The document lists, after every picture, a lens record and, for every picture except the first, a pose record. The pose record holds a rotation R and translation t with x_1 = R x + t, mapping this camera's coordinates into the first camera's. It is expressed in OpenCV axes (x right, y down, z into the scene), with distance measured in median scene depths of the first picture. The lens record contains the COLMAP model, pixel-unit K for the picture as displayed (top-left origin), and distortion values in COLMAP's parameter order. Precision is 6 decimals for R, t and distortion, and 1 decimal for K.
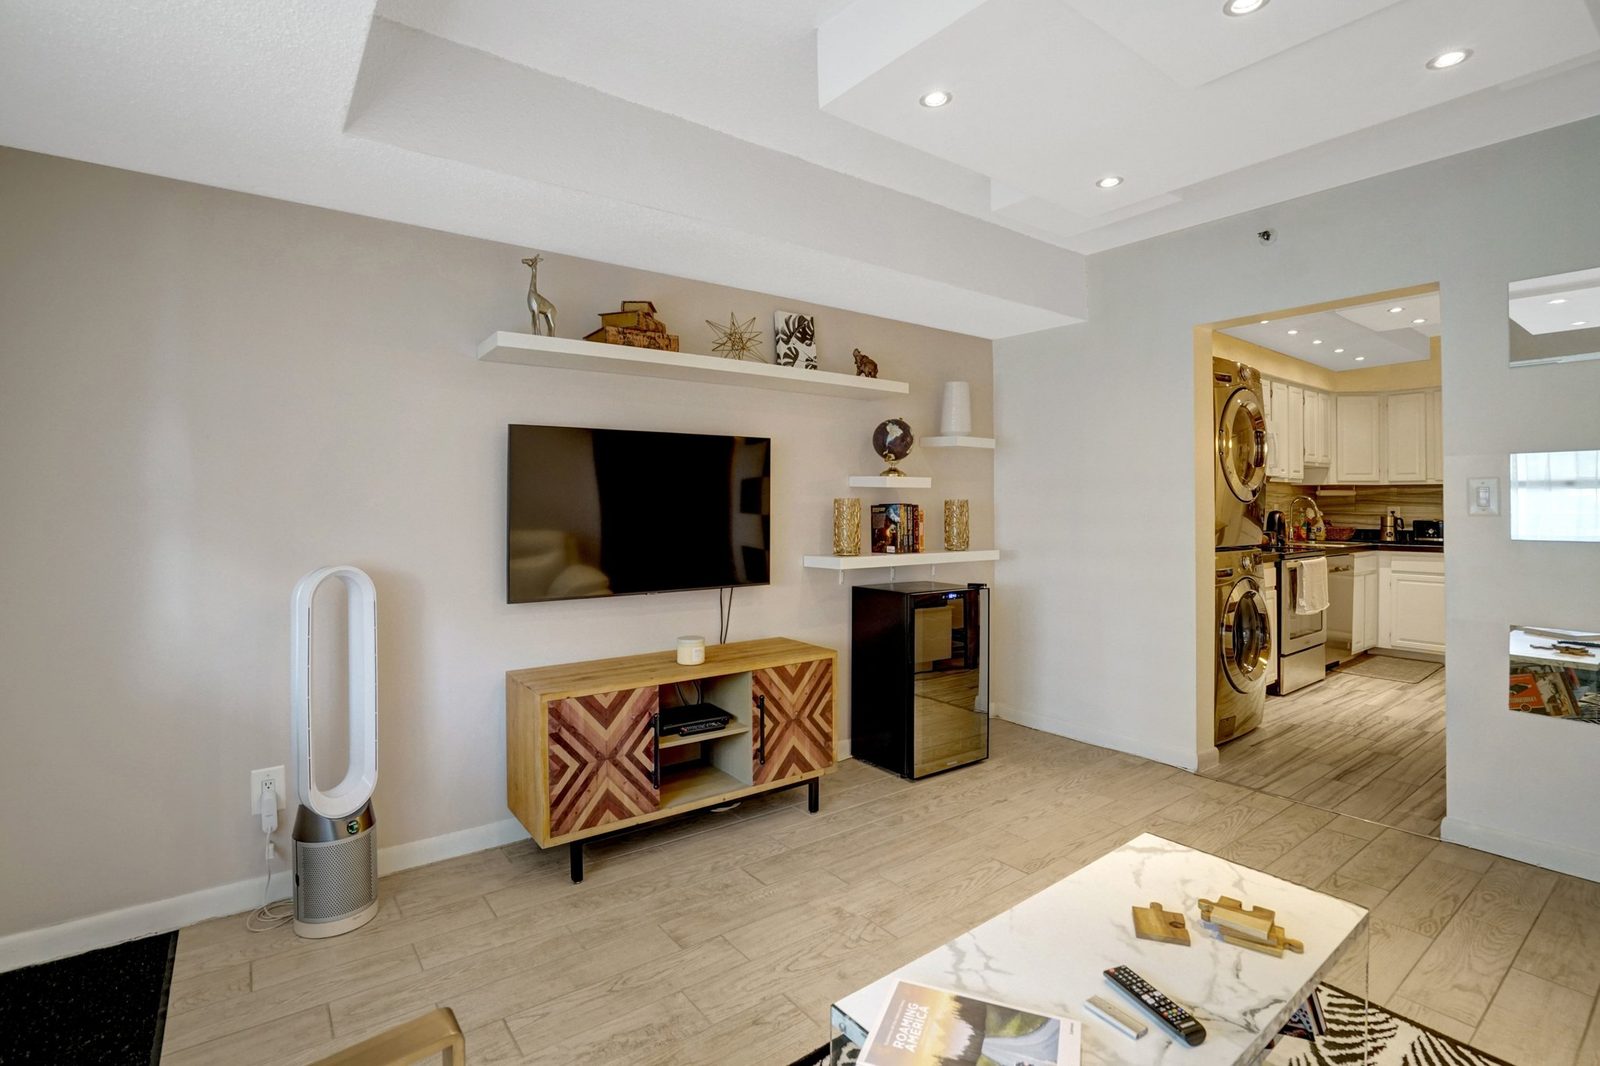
lens RADIAL K [[746.7, 0, 783.2], [0, 746.7, 483.2], [0, 0, 1]] dist [-0.053607, 0.015424]
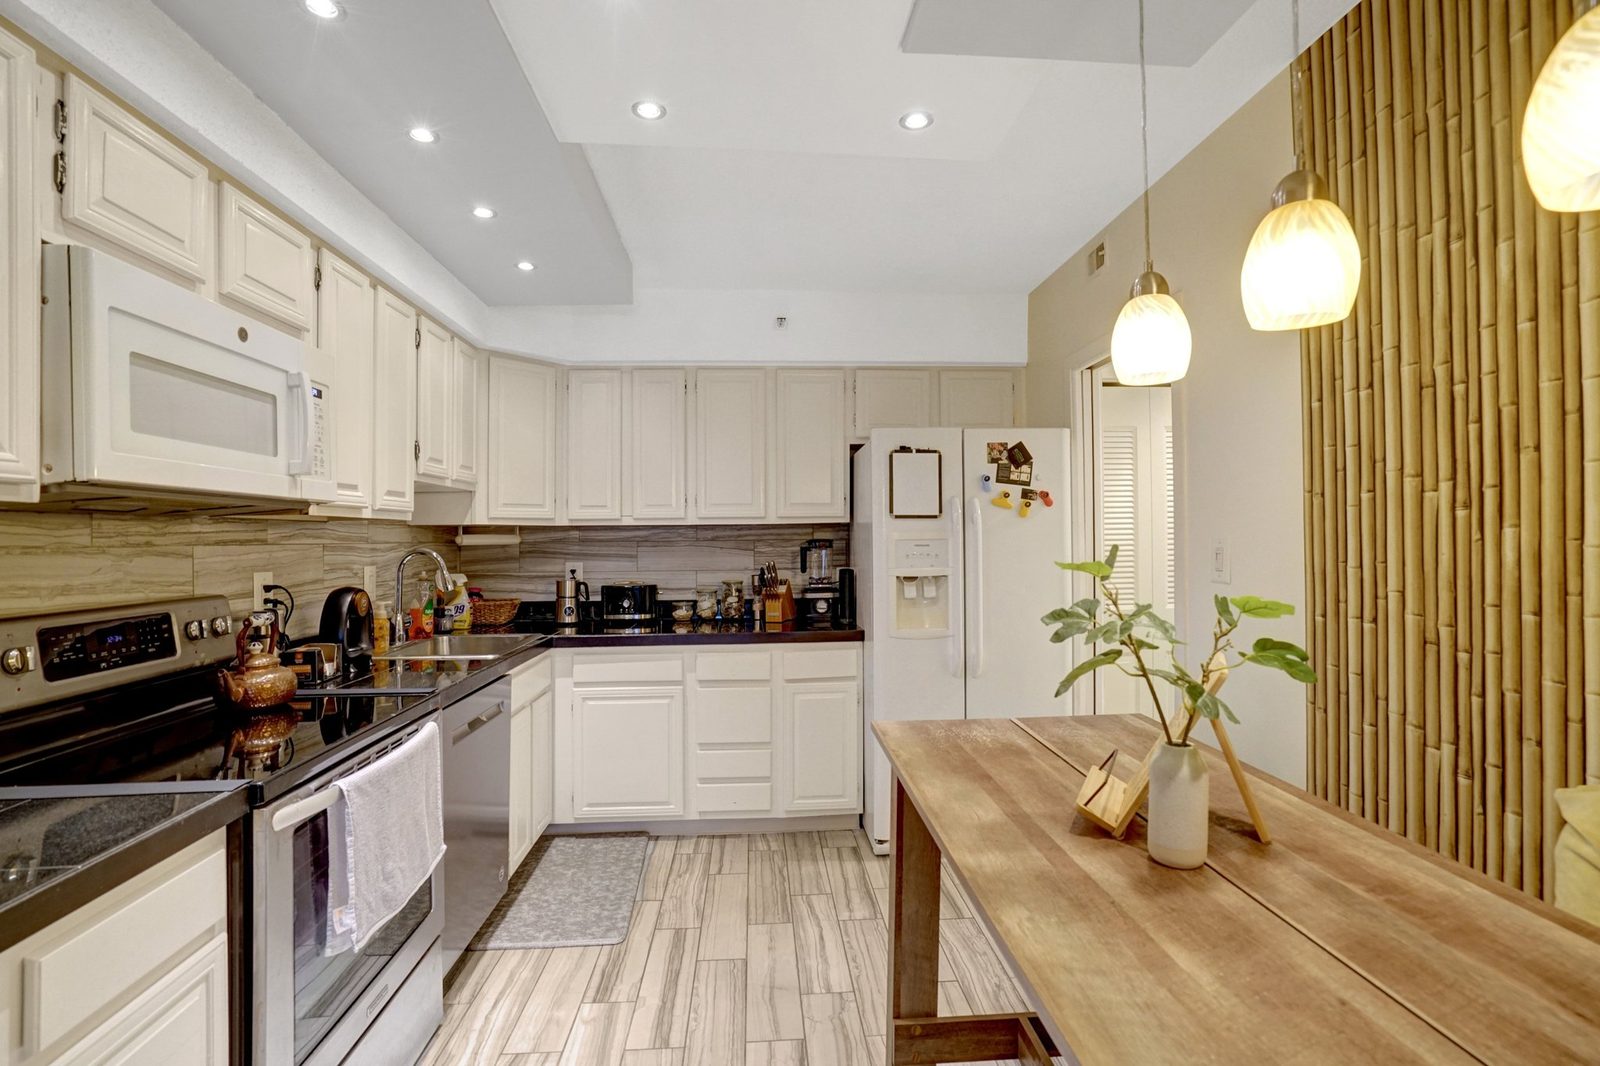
lens RADIAL K [[739.2, 0, 787.2], [0, 739.2, 543.0], [0, 0, 1]] dist [-0.042497, 0.013804]
pose [[0.541517, -0.015577, 0.840545, 0.763337], [-0.010252, 0.999632, 0.025130, -0.000541], [-0.840627, -0.022225, 0.541158, 0.935529]]
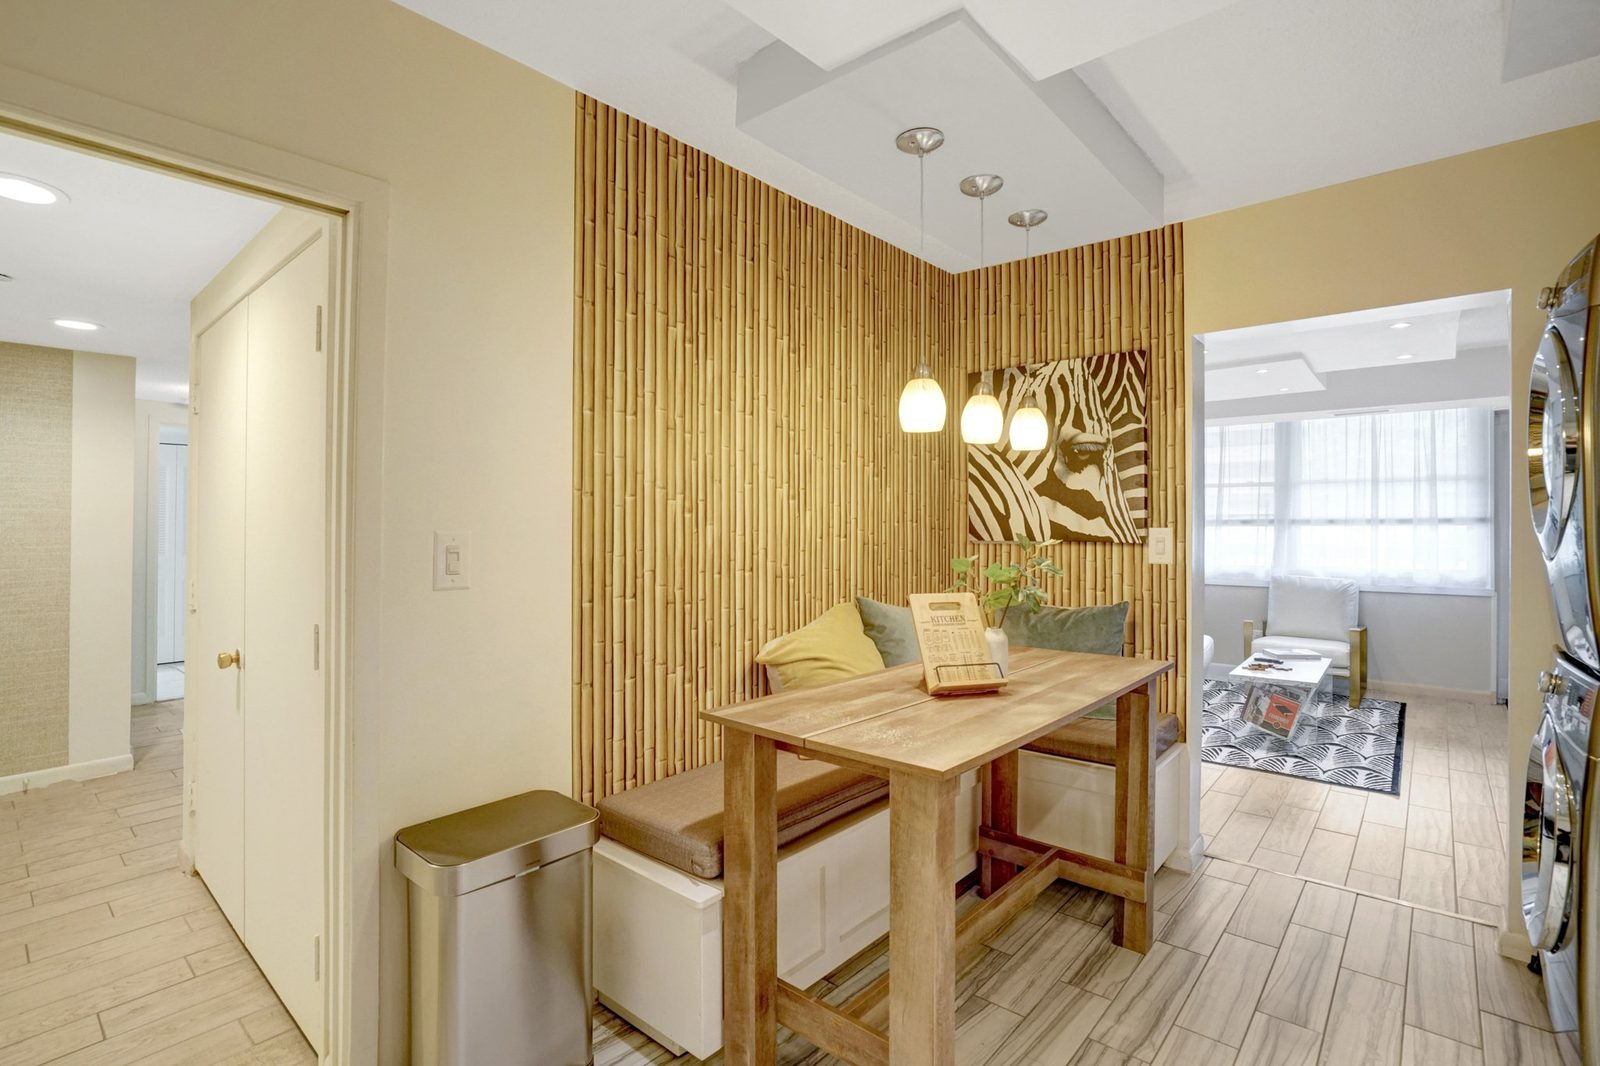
lens RADIAL K [[746.7, 0, 786.4], [0, 746.7, 510.3], [0, 0, 1]] dist [-0.053607, 0.015424]
pose [[-0.977892, -0.008404, -0.208942, 1.353841], [0.001086, 0.998974, -0.045266, 0.014160], [0.209108, -0.044492, -0.976880, 1.502084]]
